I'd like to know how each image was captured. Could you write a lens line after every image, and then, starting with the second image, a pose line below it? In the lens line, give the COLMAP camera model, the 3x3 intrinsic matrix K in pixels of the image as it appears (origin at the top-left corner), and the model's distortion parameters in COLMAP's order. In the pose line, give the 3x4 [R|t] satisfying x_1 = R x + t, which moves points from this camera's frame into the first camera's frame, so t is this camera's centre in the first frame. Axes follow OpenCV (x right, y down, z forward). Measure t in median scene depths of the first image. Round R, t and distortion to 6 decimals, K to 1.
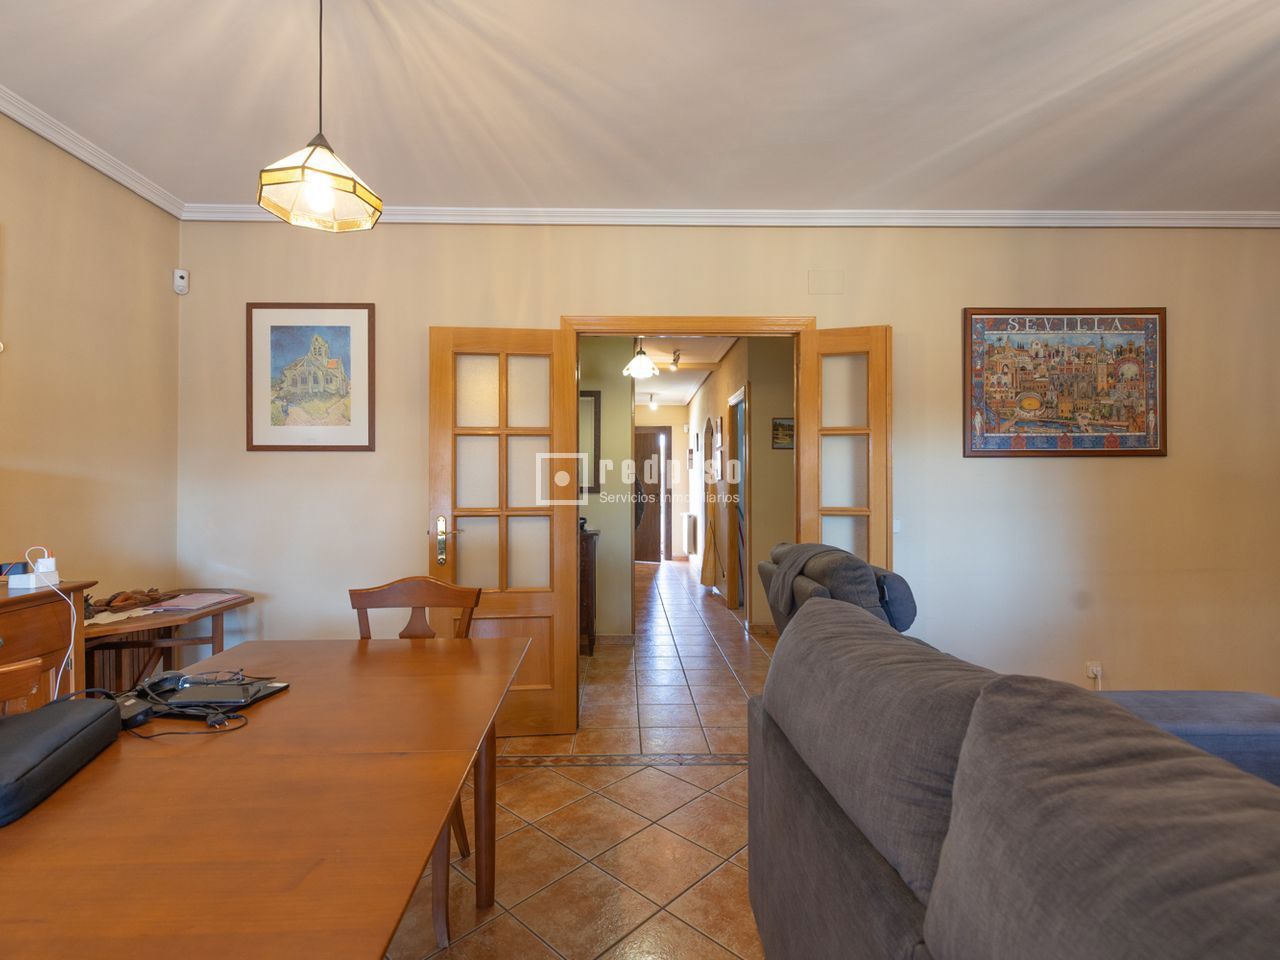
lens RADIAL K [[617.6, 0, 637.1], [0, 617.6, 488.6], [0, 0, 1]] dist [-0.003067, 0.001050]
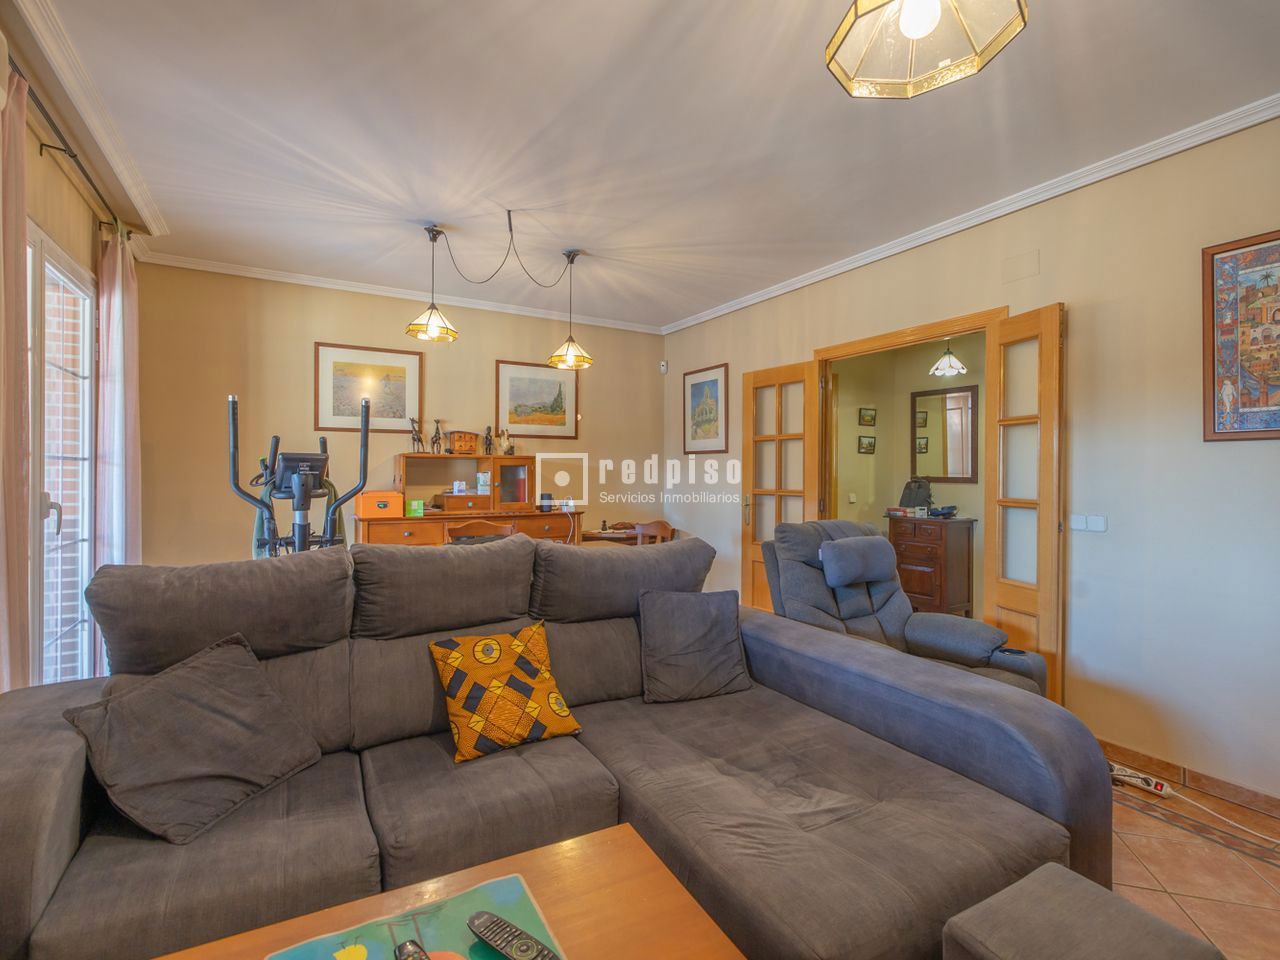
lens RADIAL K [[617.6, 0, 641.8], [0, 617.6, 472.6], [0, 0, 1]] dist [-0.003067, 0.001050]
pose [[0.485079, 0.002912, -0.874465, 0.865884], [-0.007518, 0.999971, -0.000841, -0.006310], [0.874438, 0.006982, 0.485087, 0.012367]]
